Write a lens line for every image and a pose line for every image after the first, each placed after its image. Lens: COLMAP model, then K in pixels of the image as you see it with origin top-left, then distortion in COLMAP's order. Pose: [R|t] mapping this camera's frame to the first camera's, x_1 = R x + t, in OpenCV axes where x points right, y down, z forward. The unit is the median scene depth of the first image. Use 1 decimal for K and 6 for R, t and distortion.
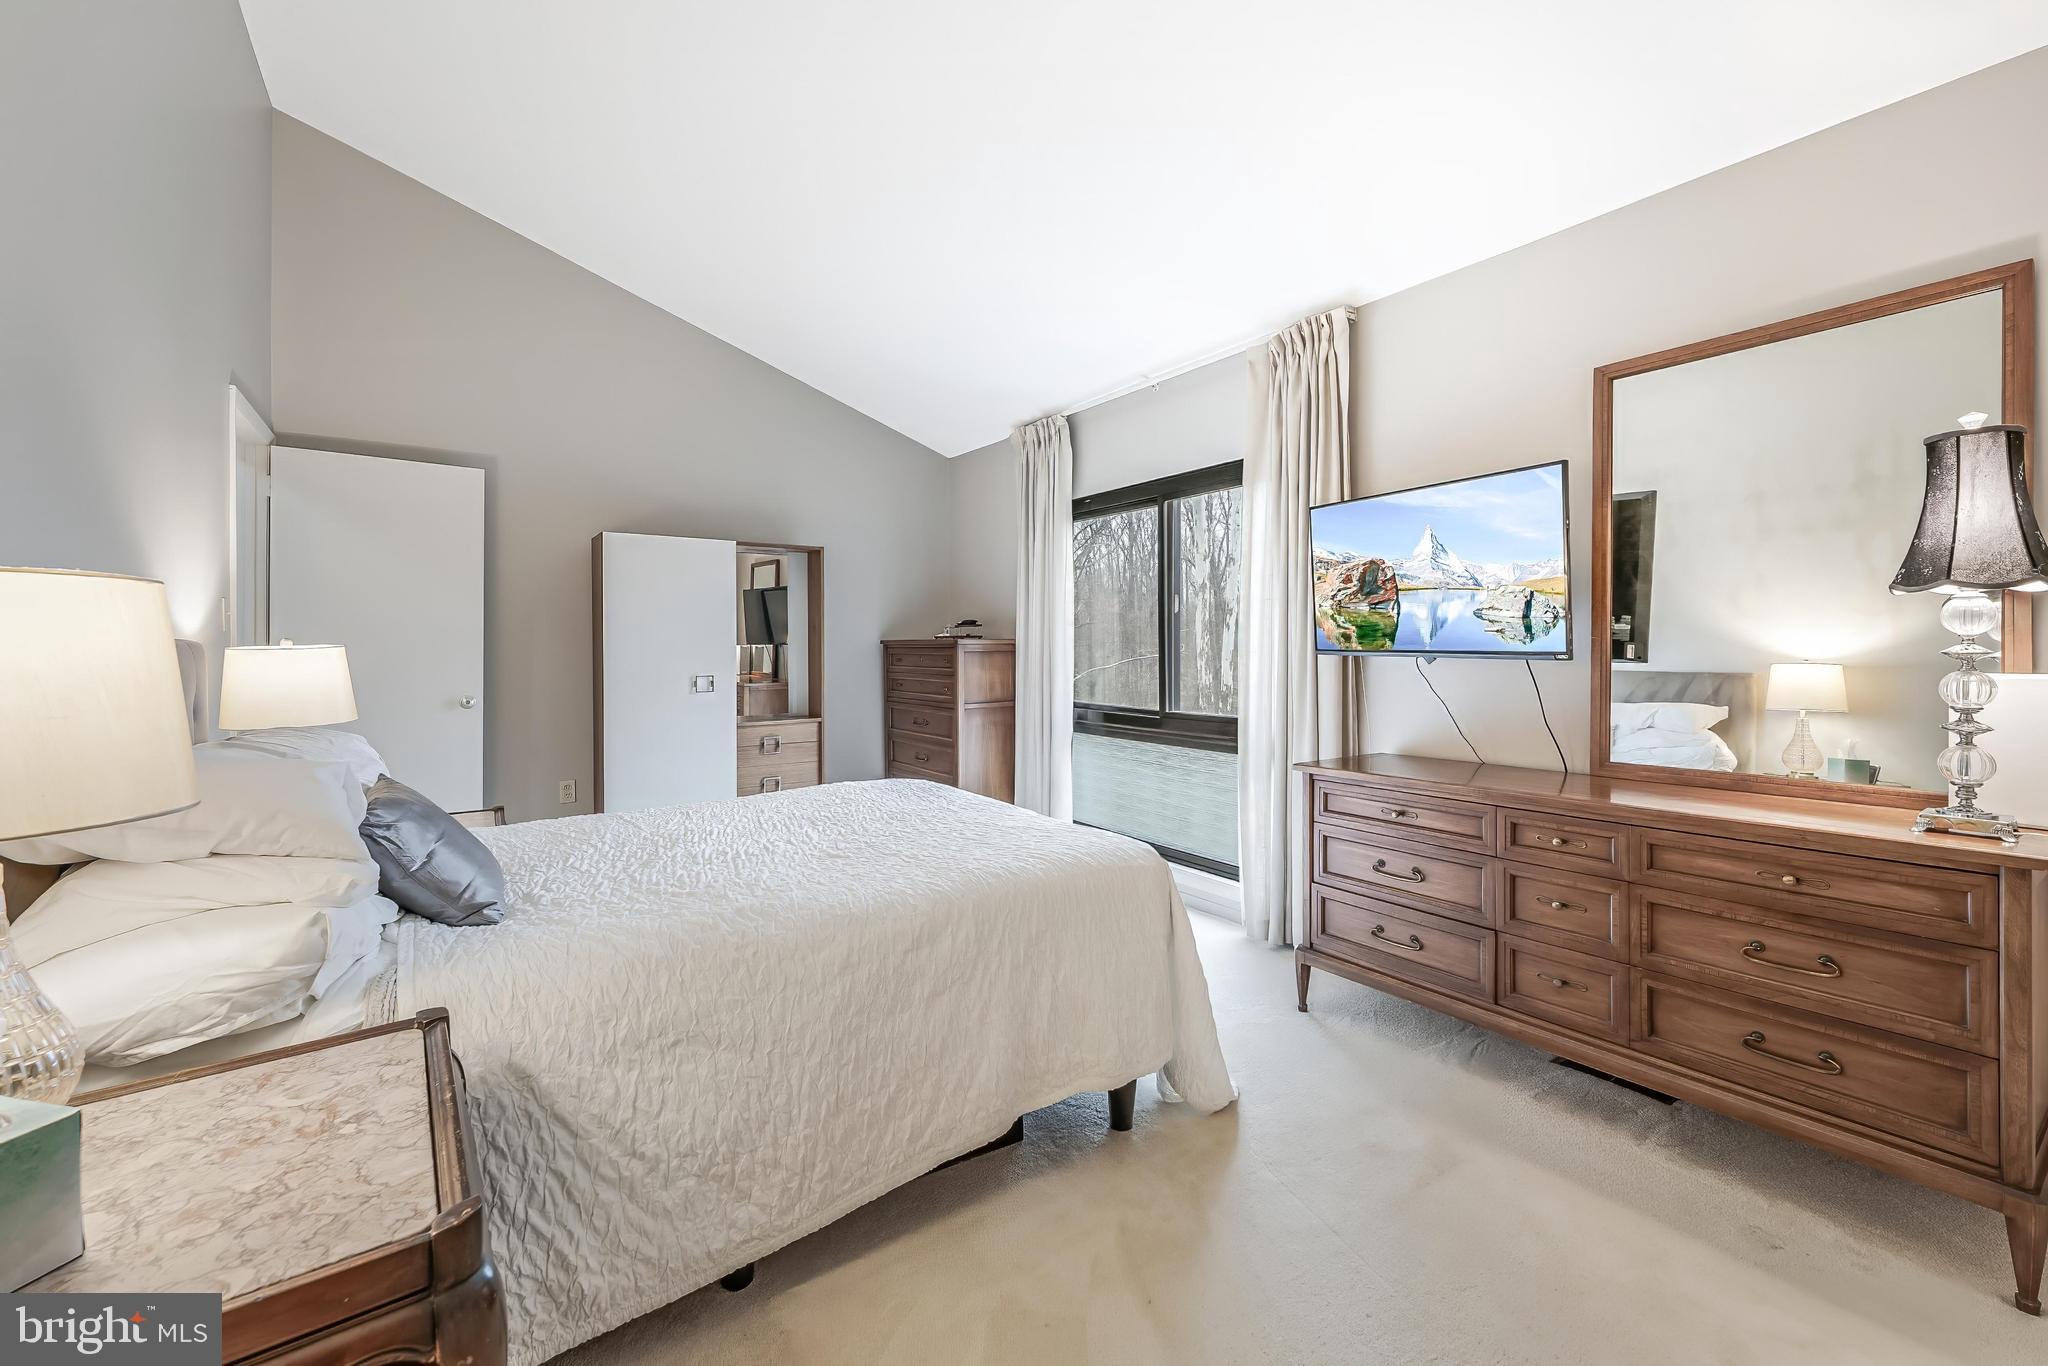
lens RADIAL K [[826.7, 0, 1032.8], [0, 826.7, 664.4], [0, 0, 1]] dist [0.000106, -0.000667]
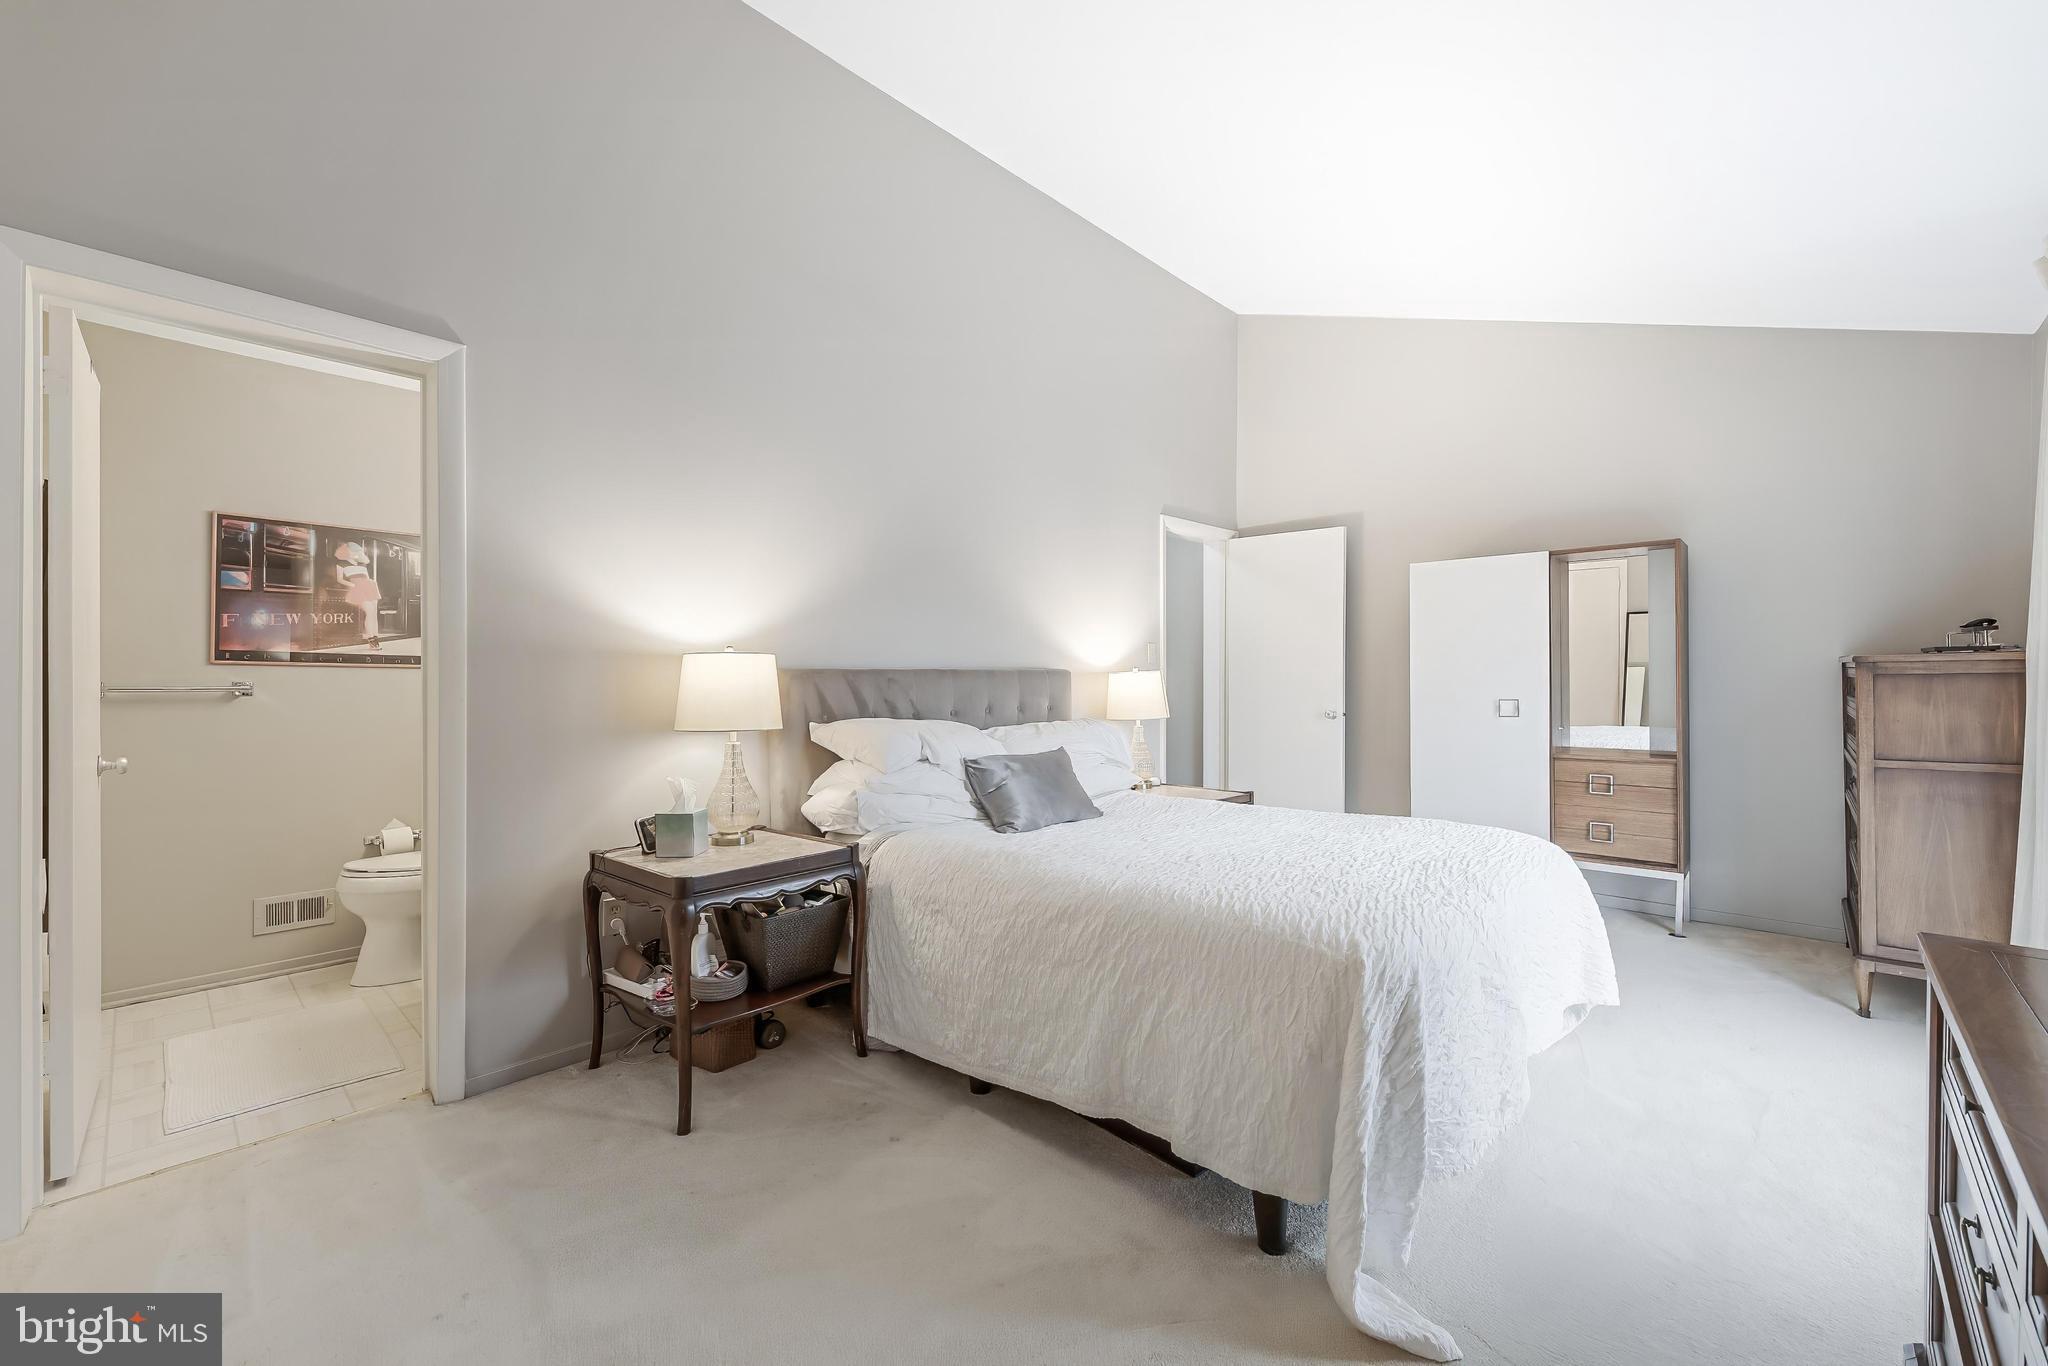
lens RADIAL K [[826.7, 0, 1030.2], [0, 826.7, 674.8], [0, 0, 1]] dist [0.000106, -0.000667]
pose [[0.196882, 0.002020, -0.980425, 0.973219], [-0.010560, 0.999944, -0.000060, -0.020703], [0.980370, 0.010365, 0.196893, 0.656455]]
